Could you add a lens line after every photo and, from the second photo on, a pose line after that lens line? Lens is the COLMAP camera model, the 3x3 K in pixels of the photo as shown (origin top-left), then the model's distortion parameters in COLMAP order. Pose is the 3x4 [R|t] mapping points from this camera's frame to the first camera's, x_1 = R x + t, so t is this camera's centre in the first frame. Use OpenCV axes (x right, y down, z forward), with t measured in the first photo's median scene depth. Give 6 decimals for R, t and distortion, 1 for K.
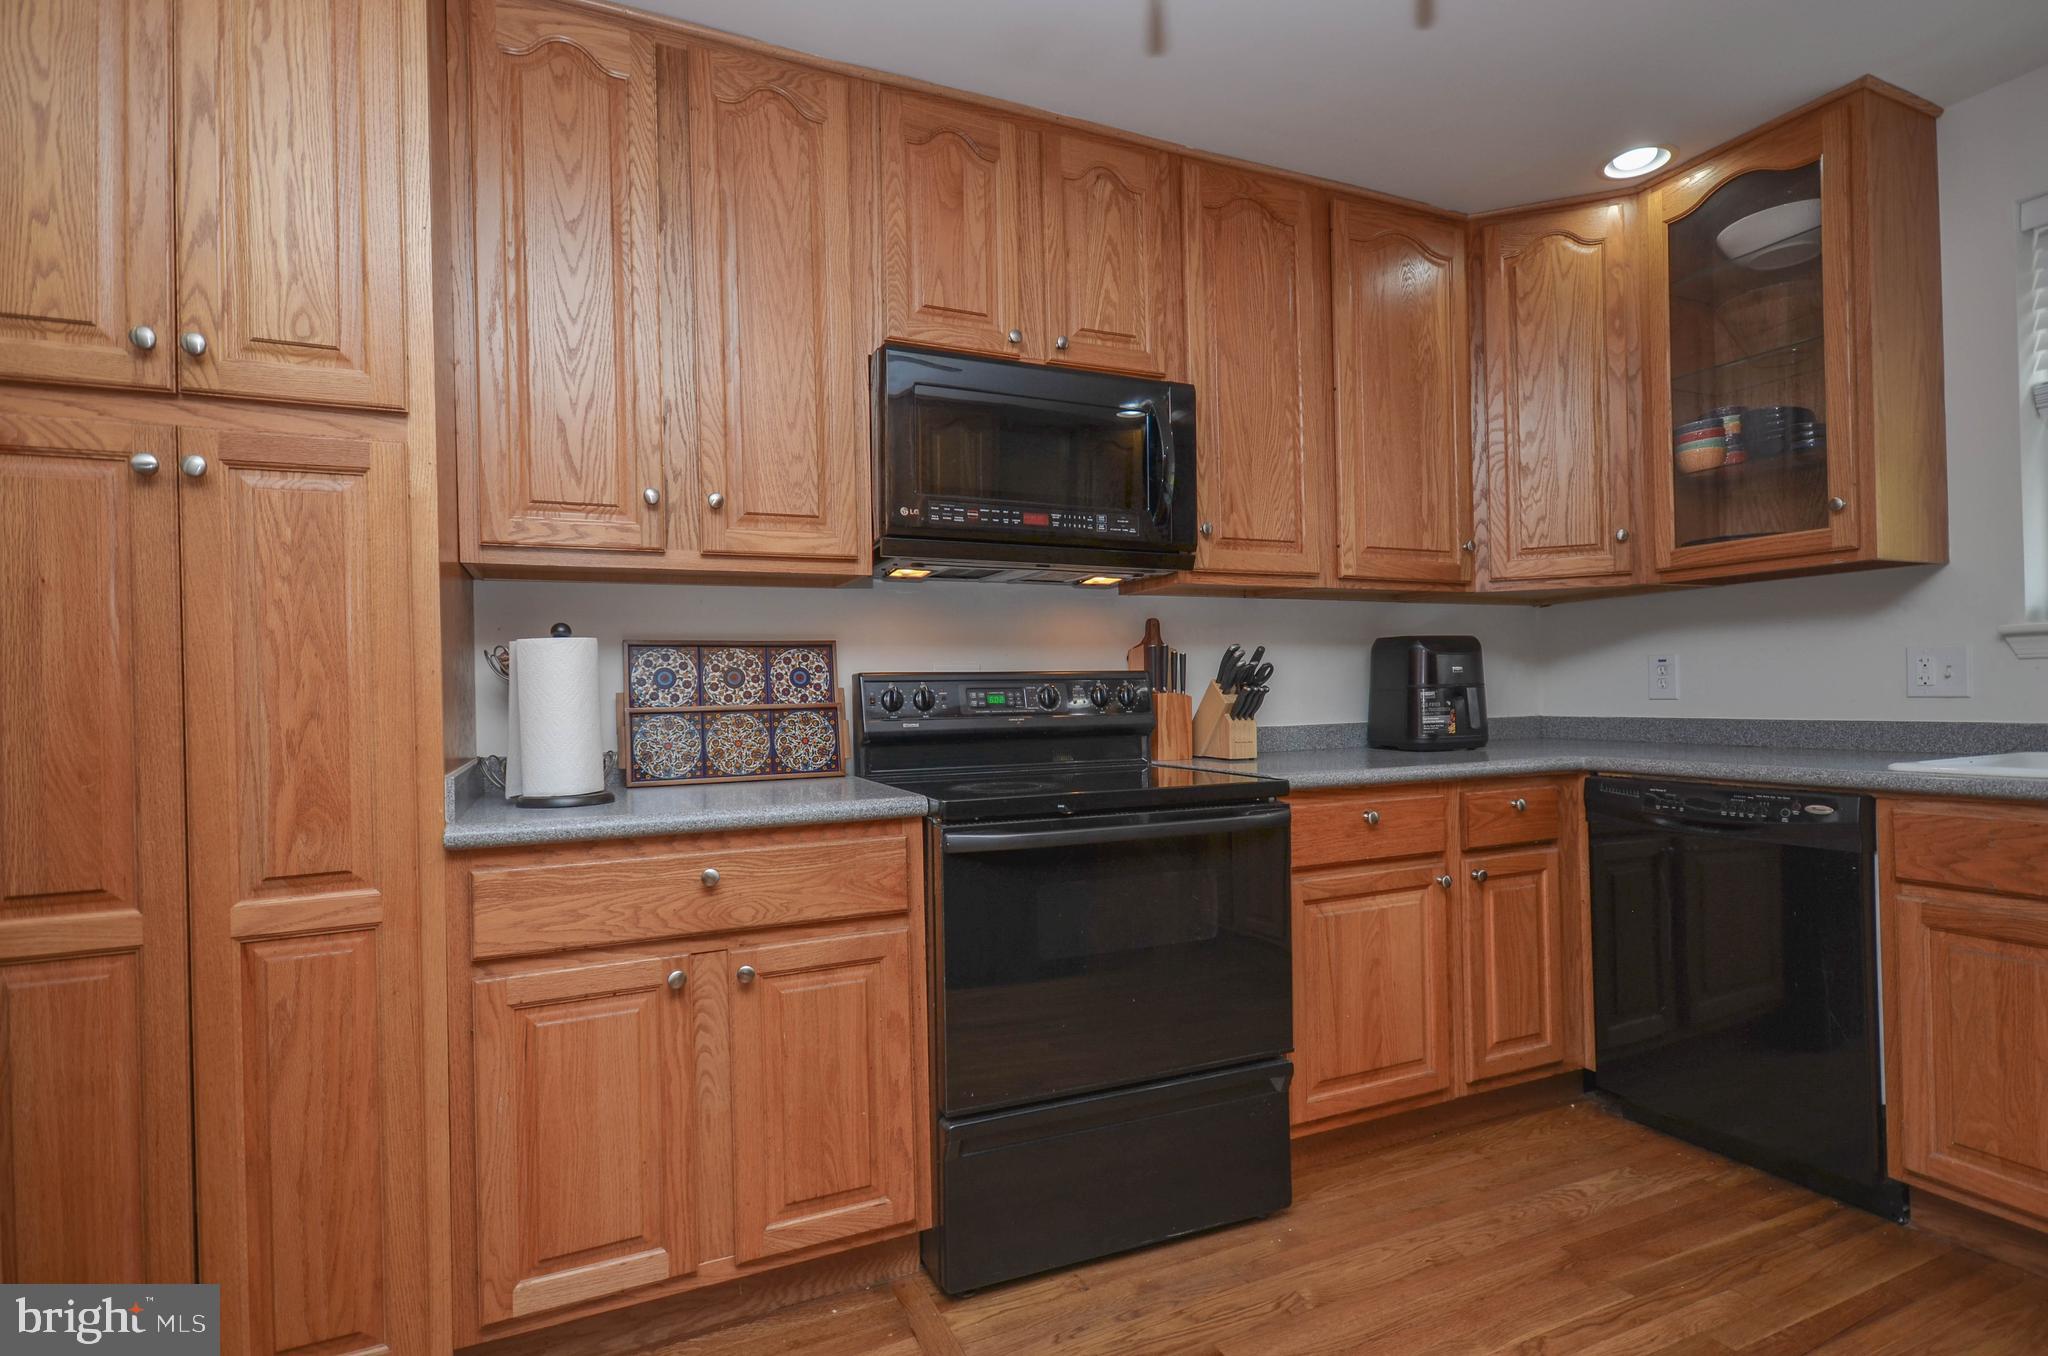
lens RADIAL K [[1013.8, 0, 1032.7], [0, 1013.8, 688.6], [0, 0, 1]] dist [0.001048, 0.000549]
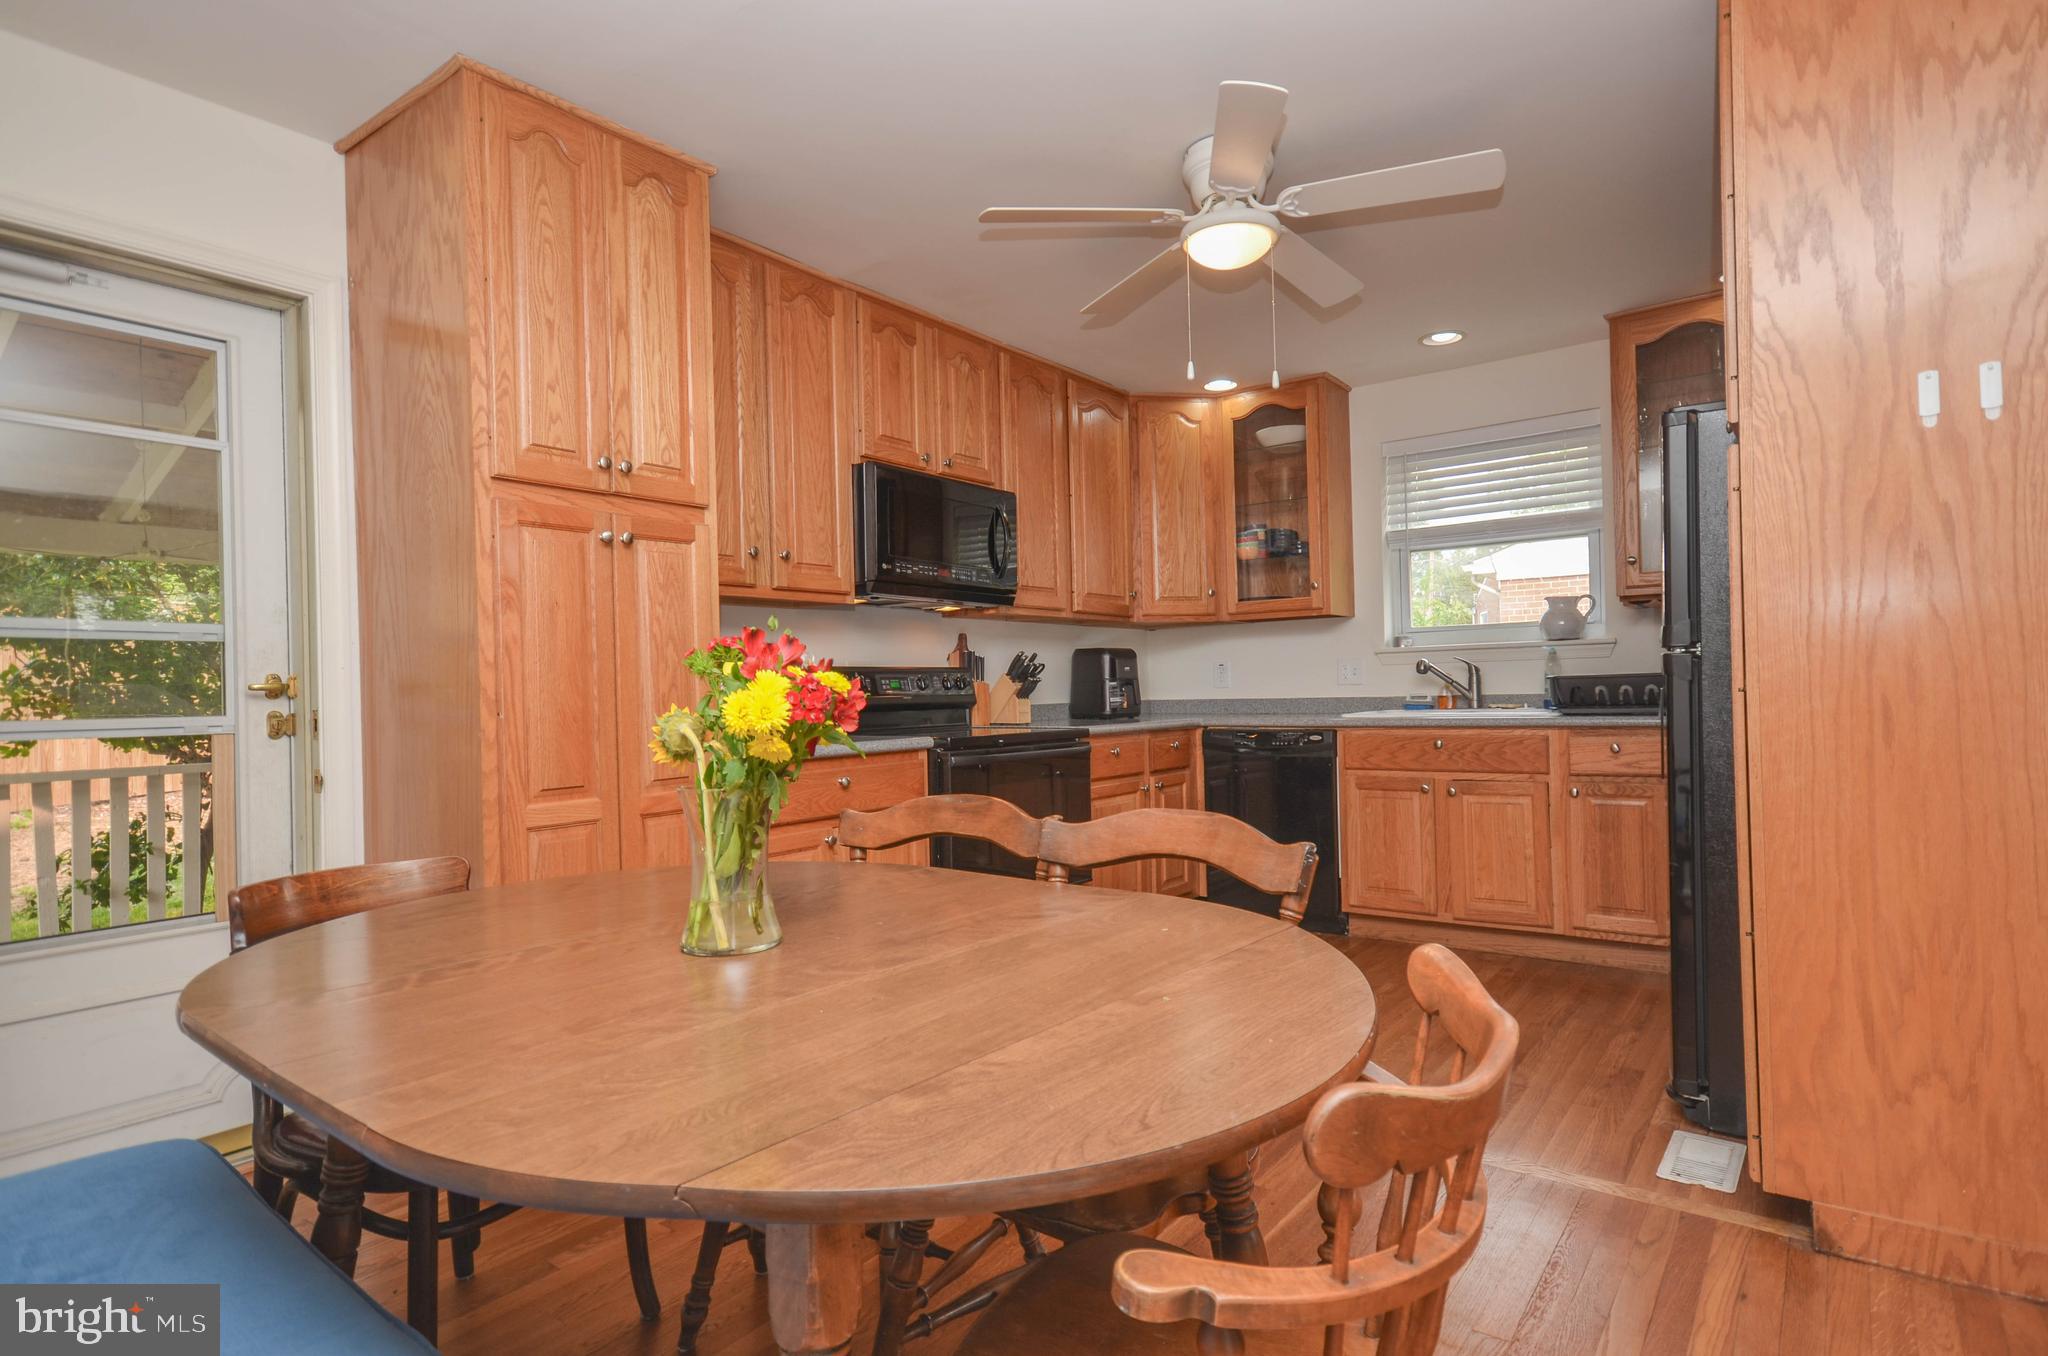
lens RADIAL K [[1086.6, 0, 1024.0], [0, 1086.6, 678.0], [0, 0, 1]] dist [-0.000068, -0.000022]
pose [[0.881788, 0.005715, 0.471612, -0.665626], [0.002460, 0.999857, -0.016716, 0.029548], [-0.471640, 0.015900, 0.881648, -0.561330]]
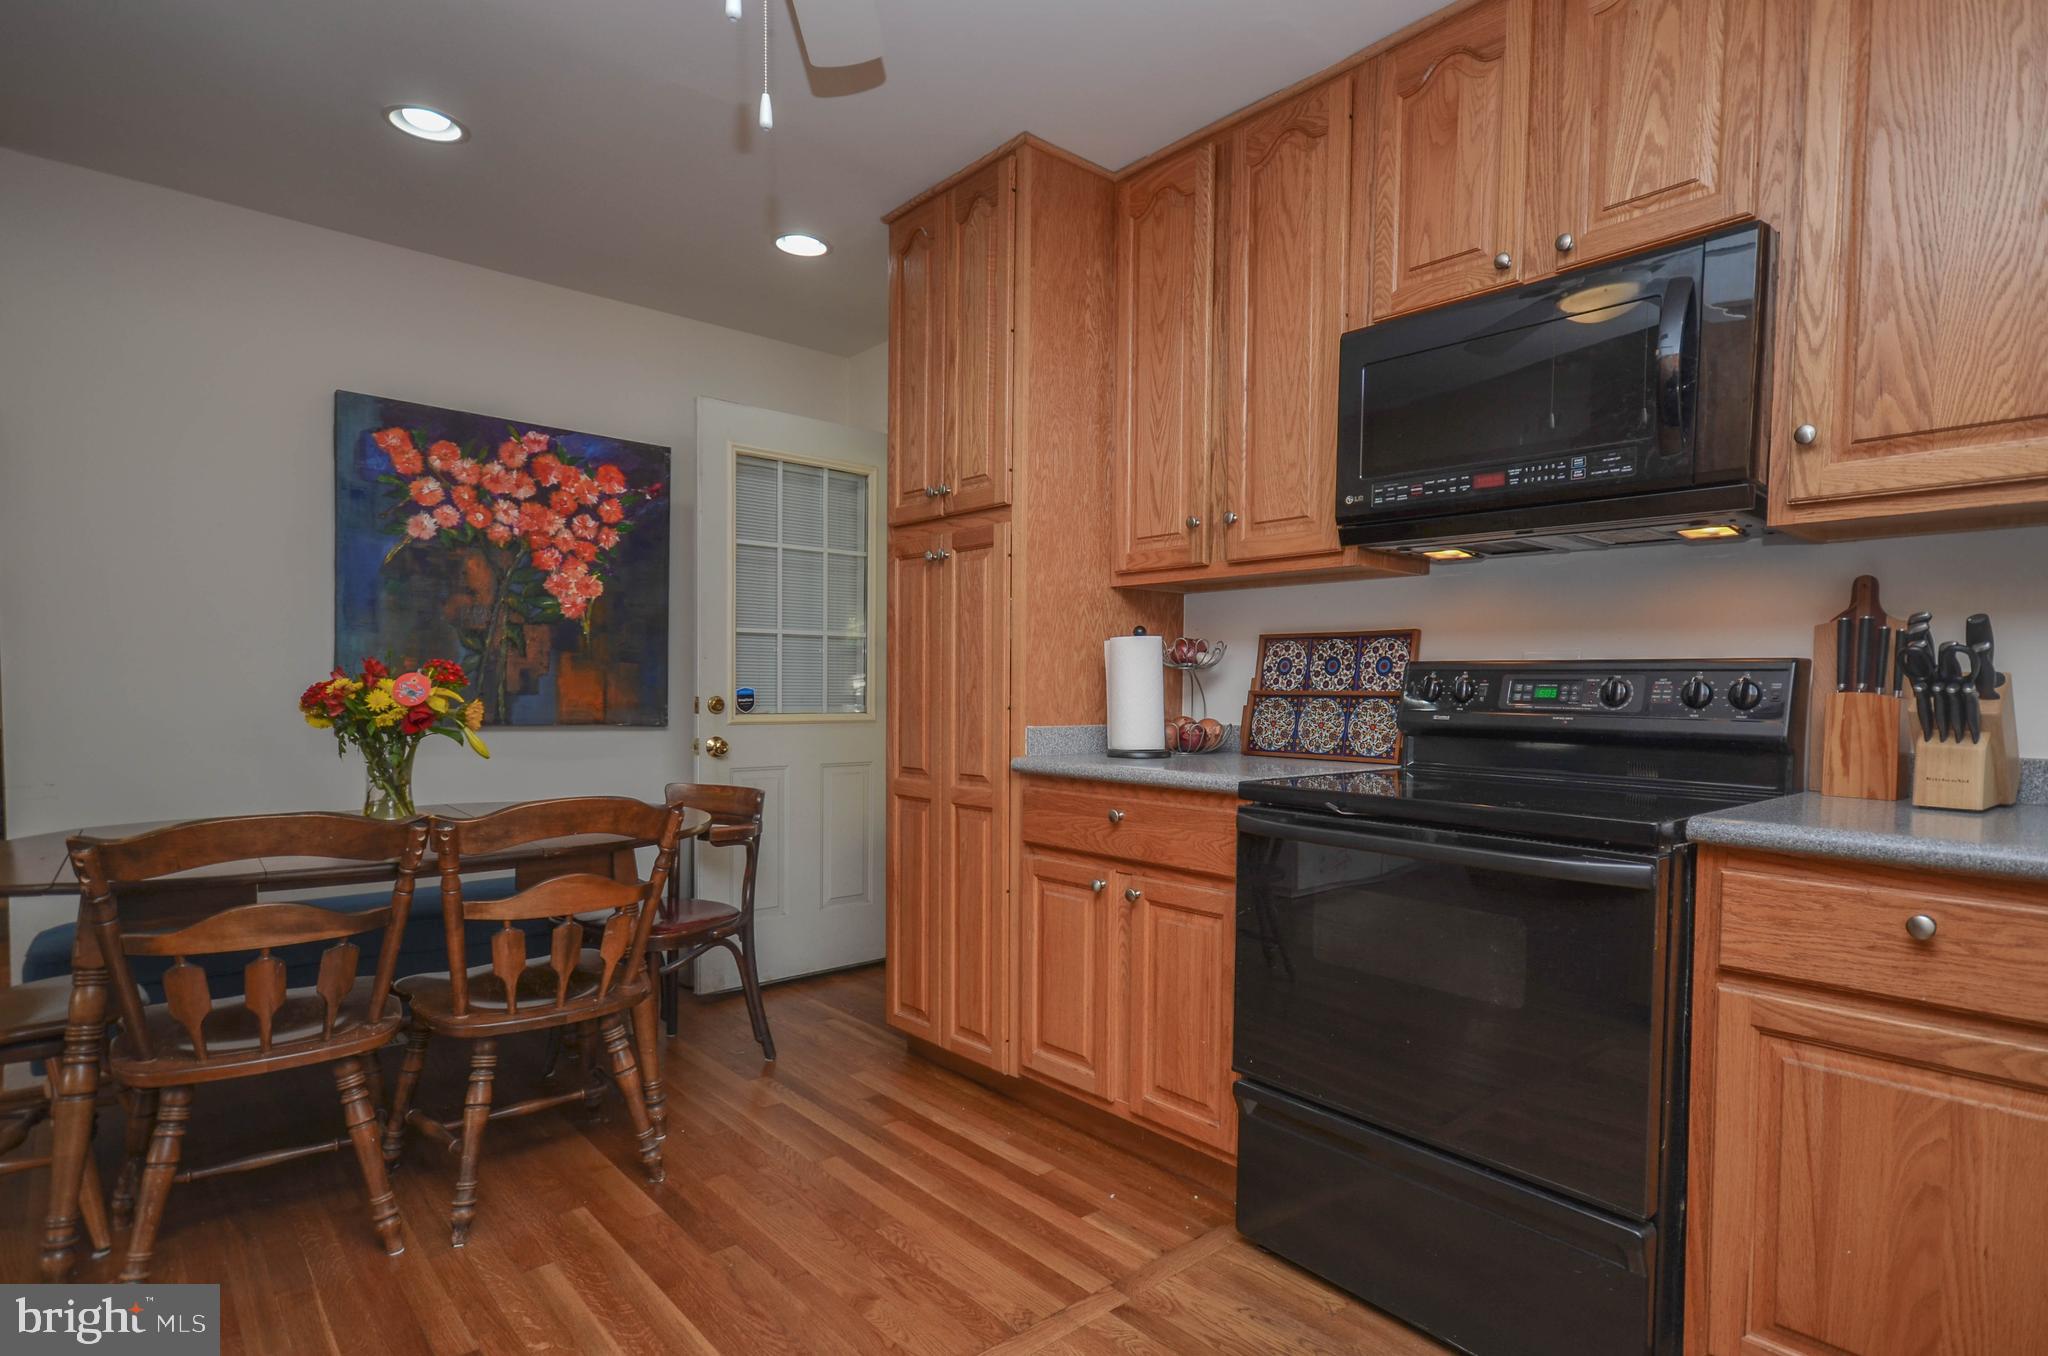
lens RADIAL K [[1074.0, 0, 1019.6], [0, 1074.0, 719.6], [0, 0, 1]] dist [0.015672, 0.000596]
pose [[0.277193, 0.053795, -0.959307, 0.723740], [-0.011289, 0.998545, 0.052733, -0.010136], [0.960748, -0.003787, 0.277397, 0.351302]]
